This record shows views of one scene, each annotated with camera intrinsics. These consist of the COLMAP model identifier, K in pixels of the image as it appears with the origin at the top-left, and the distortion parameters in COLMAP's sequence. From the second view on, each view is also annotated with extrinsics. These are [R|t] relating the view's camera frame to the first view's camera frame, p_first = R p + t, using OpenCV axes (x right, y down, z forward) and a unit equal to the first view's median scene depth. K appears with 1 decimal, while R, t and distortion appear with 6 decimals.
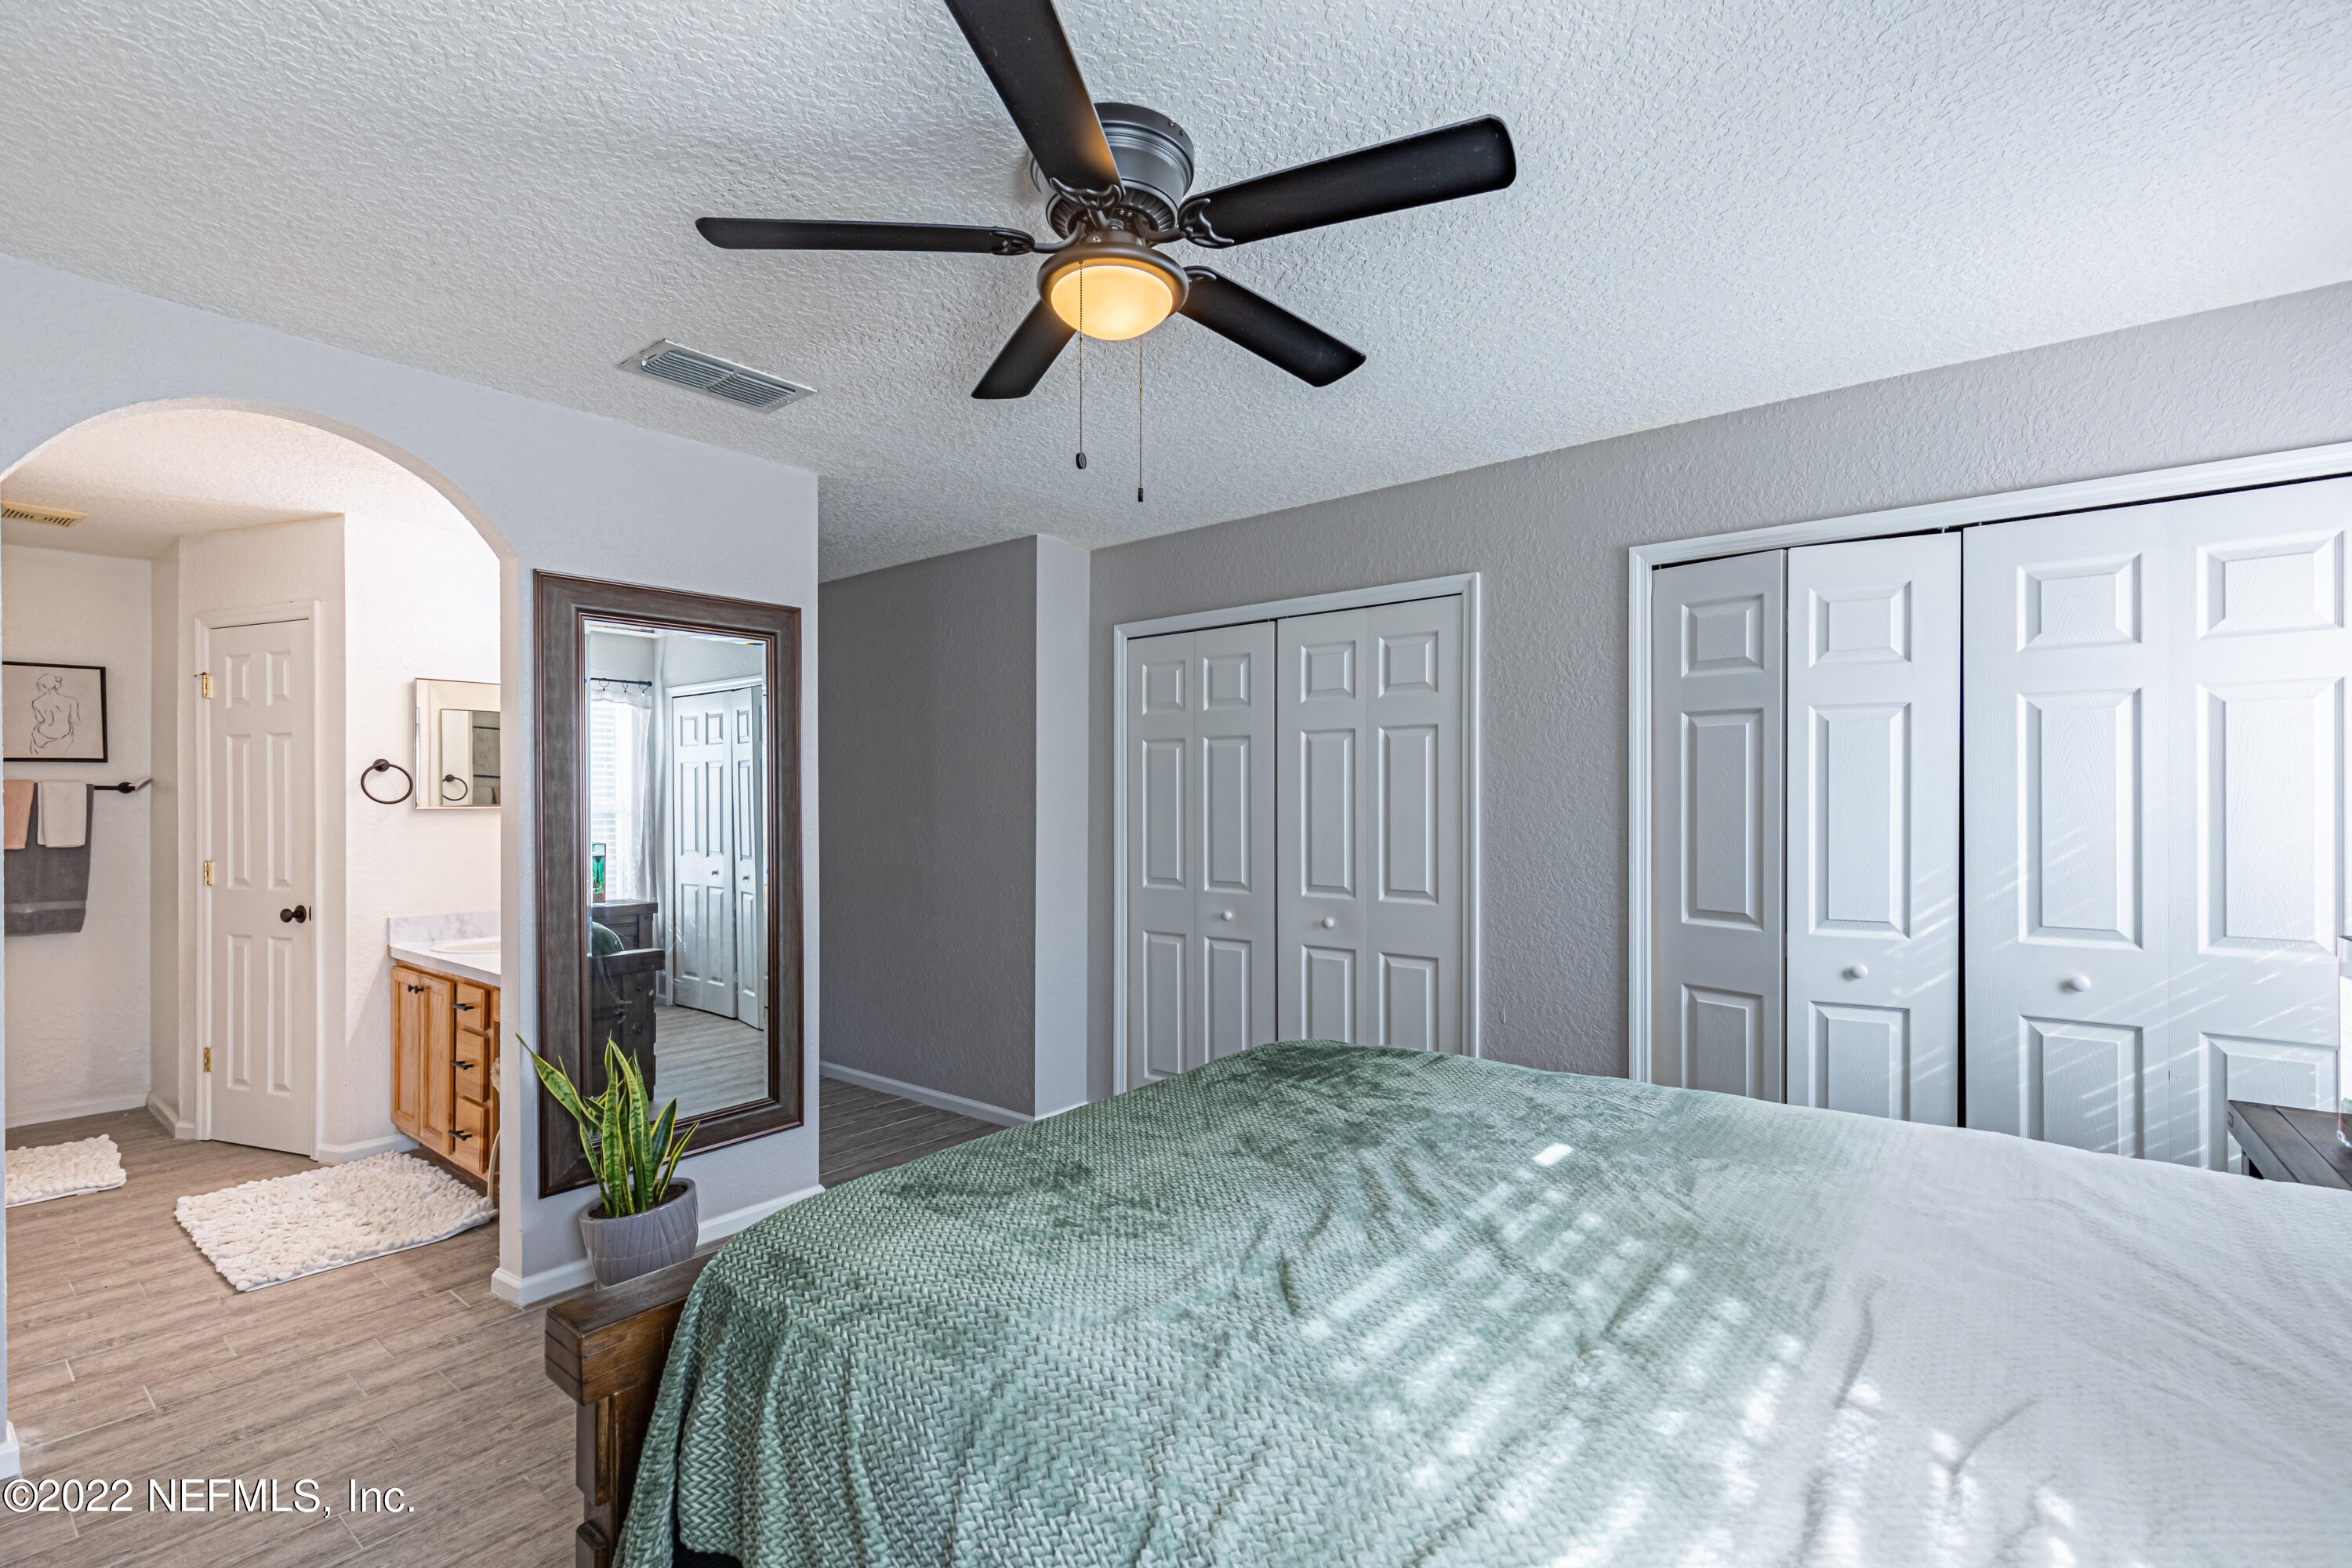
lens RADIAL K [[1058.4, 0, 1183.9], [0, 1058.4, 791.1], [0, 0, 1]] dist [0.002377, 0.000393]
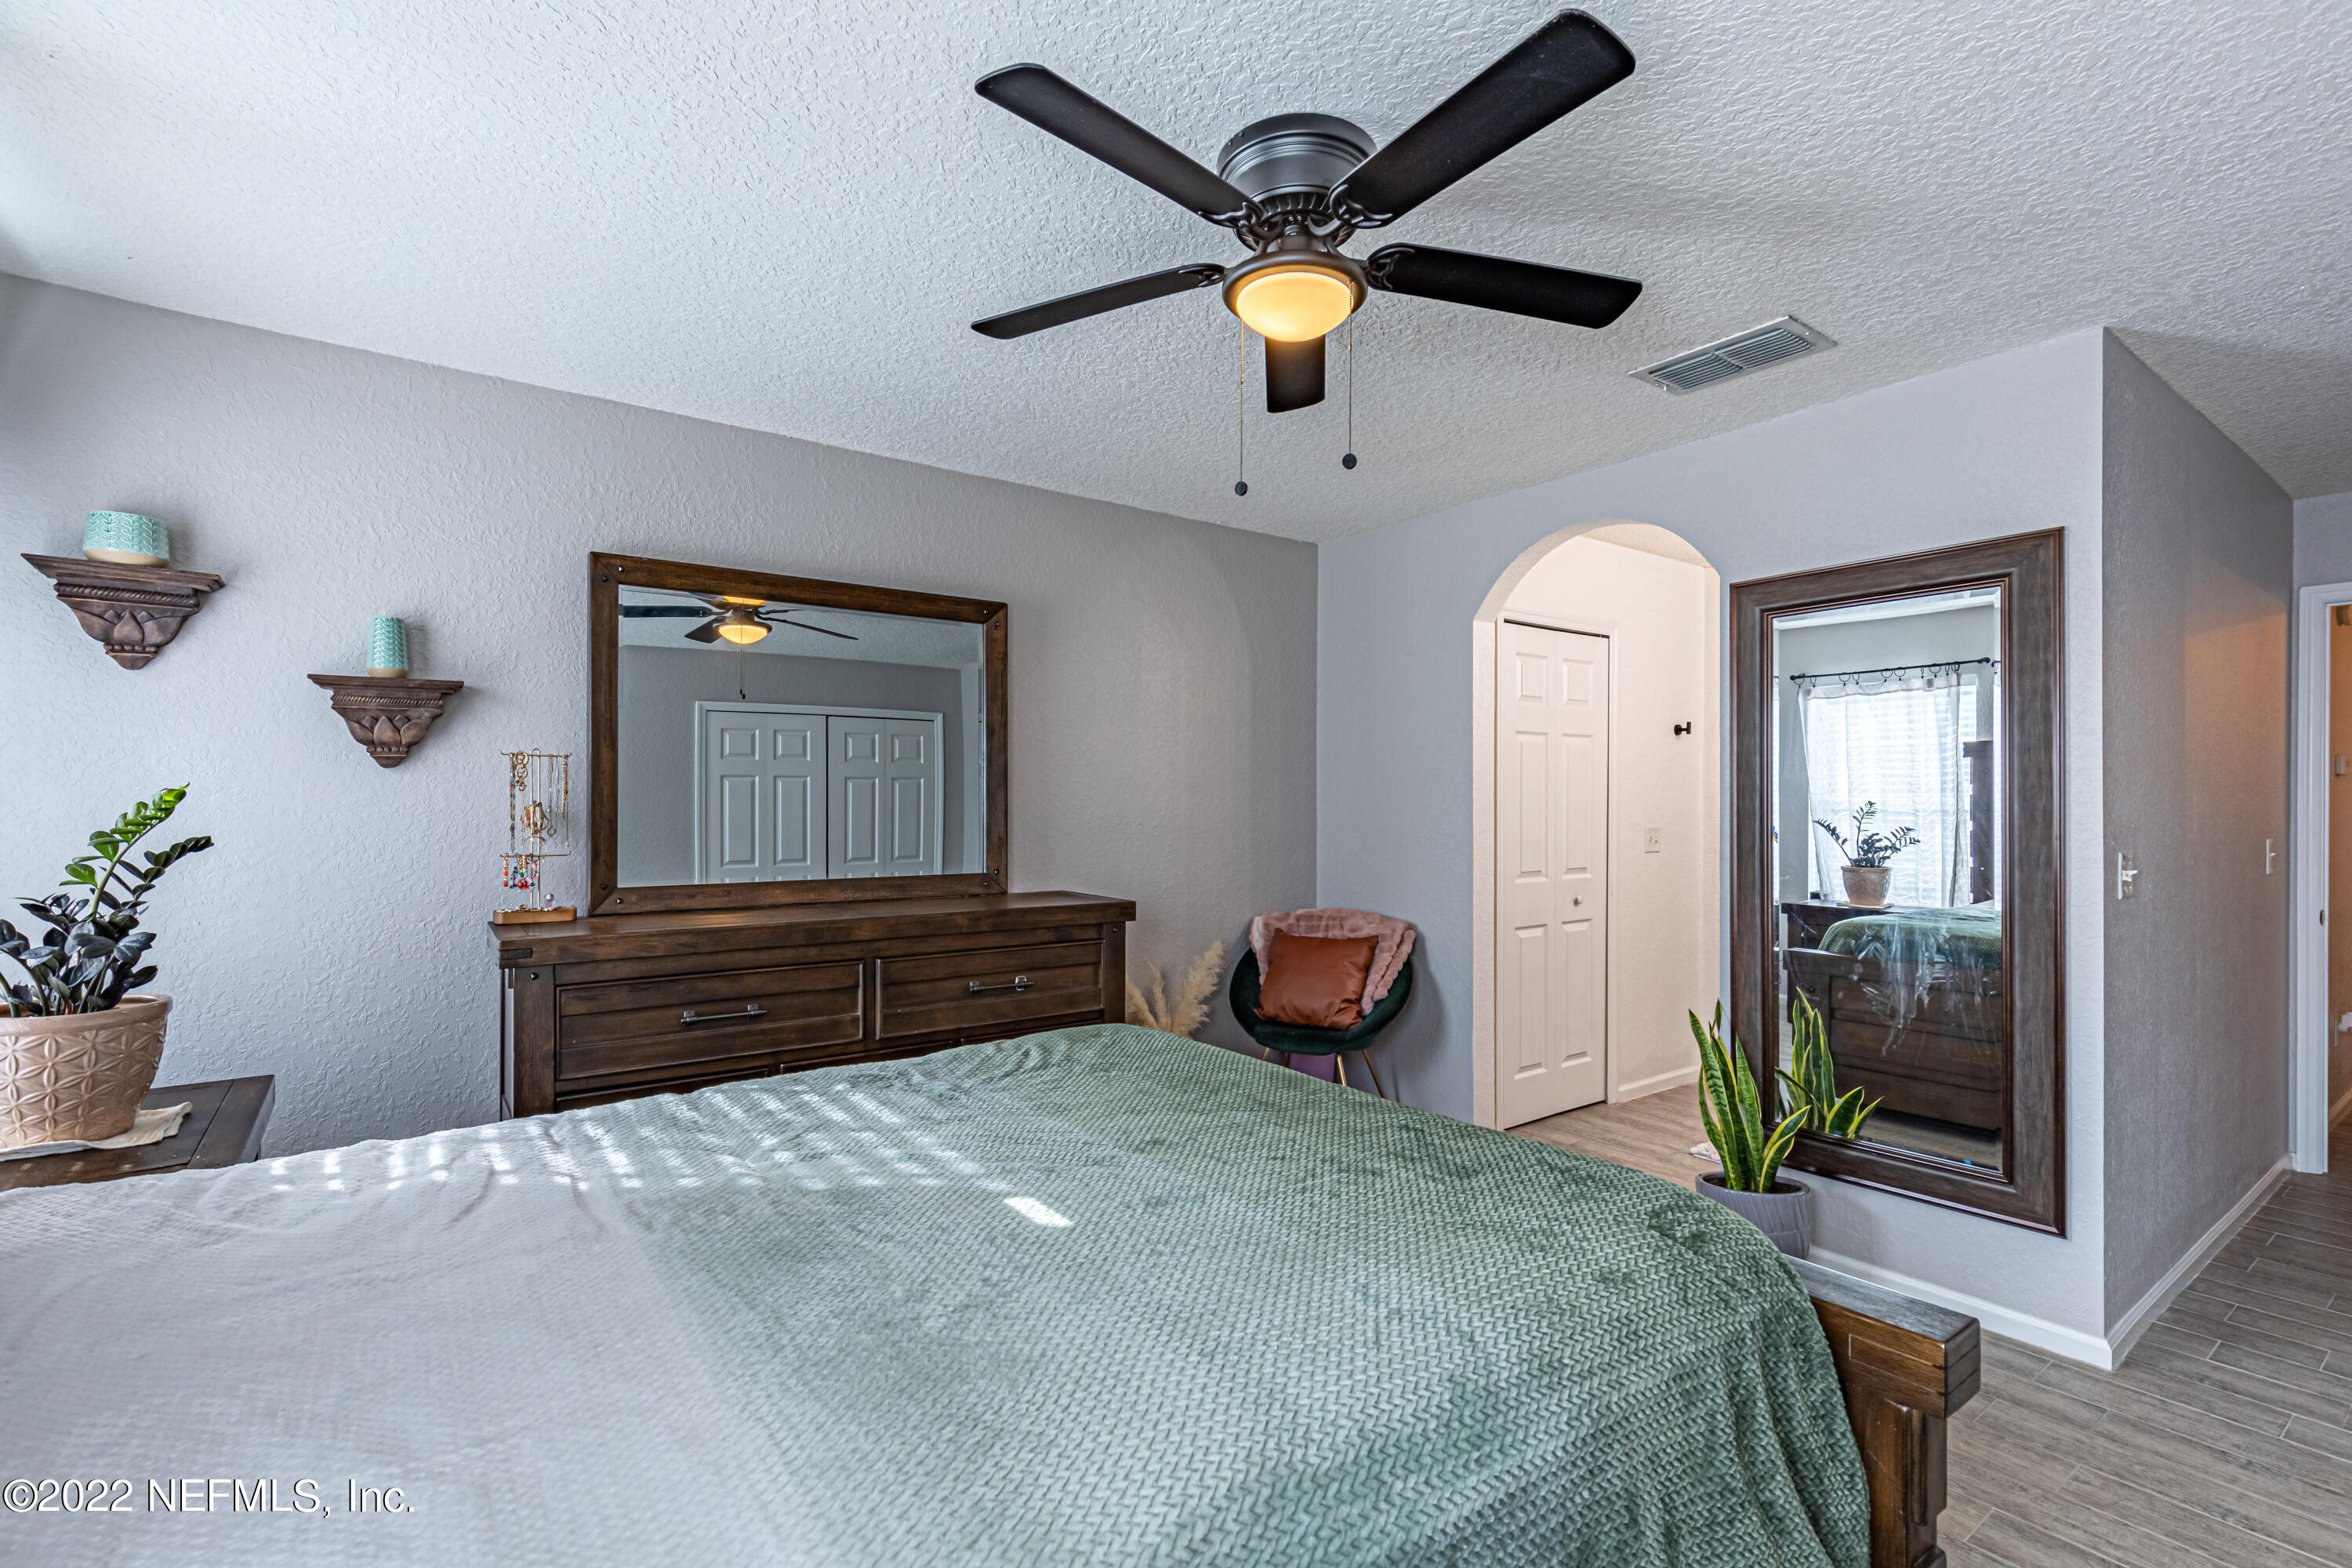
lens RADIAL K [[1058.4, 0, 1182.7], [0, 1058.4, 796.2], [0, 0, 1]] dist [0.002377, 0.000393]
pose [[-0.258273, -0.005635, -0.966055, 0.615400], [0.000512, 0.999982, -0.005970, 0.020134], [0.966072, -0.002036, -0.258266, 0.740742]]
